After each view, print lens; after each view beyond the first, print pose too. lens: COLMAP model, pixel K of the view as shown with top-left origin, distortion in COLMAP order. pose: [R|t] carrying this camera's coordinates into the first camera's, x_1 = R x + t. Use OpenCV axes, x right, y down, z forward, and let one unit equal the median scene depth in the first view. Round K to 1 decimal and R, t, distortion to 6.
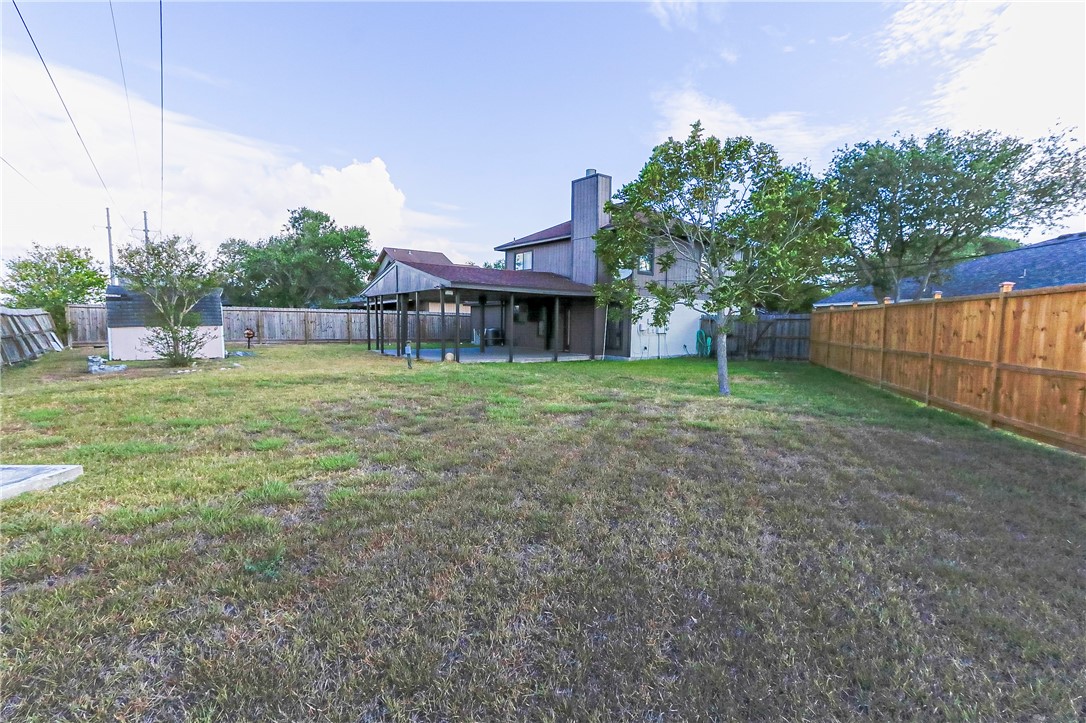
lens RADIAL K [[504.8, 0, 538.1], [0, 504.8, 367.5], [0, 0, 1]] dist [-0.022107, 0.005516]
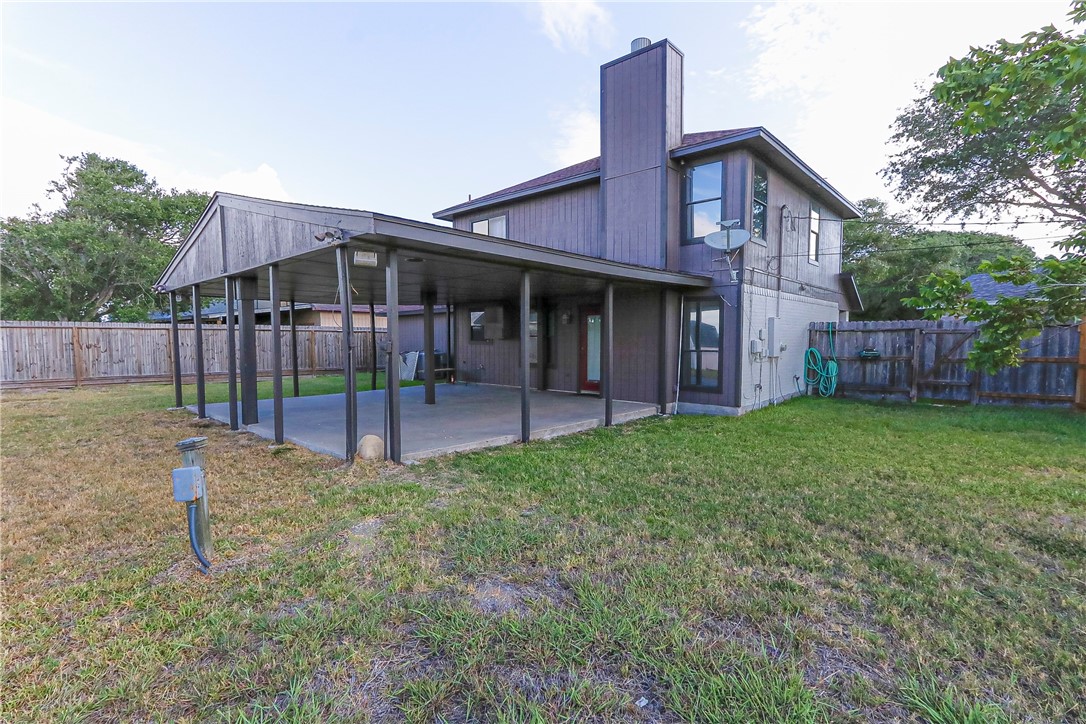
lens RADIAL K [[514.5, 0, 527.9], [0, 514.5, 367.6], [0, 0, 1]] dist [0.001530, 0.000298]
pose [[0.985824, -0.026472, 0.165682, -0.099084], [0.032134, 0.998984, -0.031585, -0.046579], [-0.164677, 0.036461, 0.985673, 0.496704]]
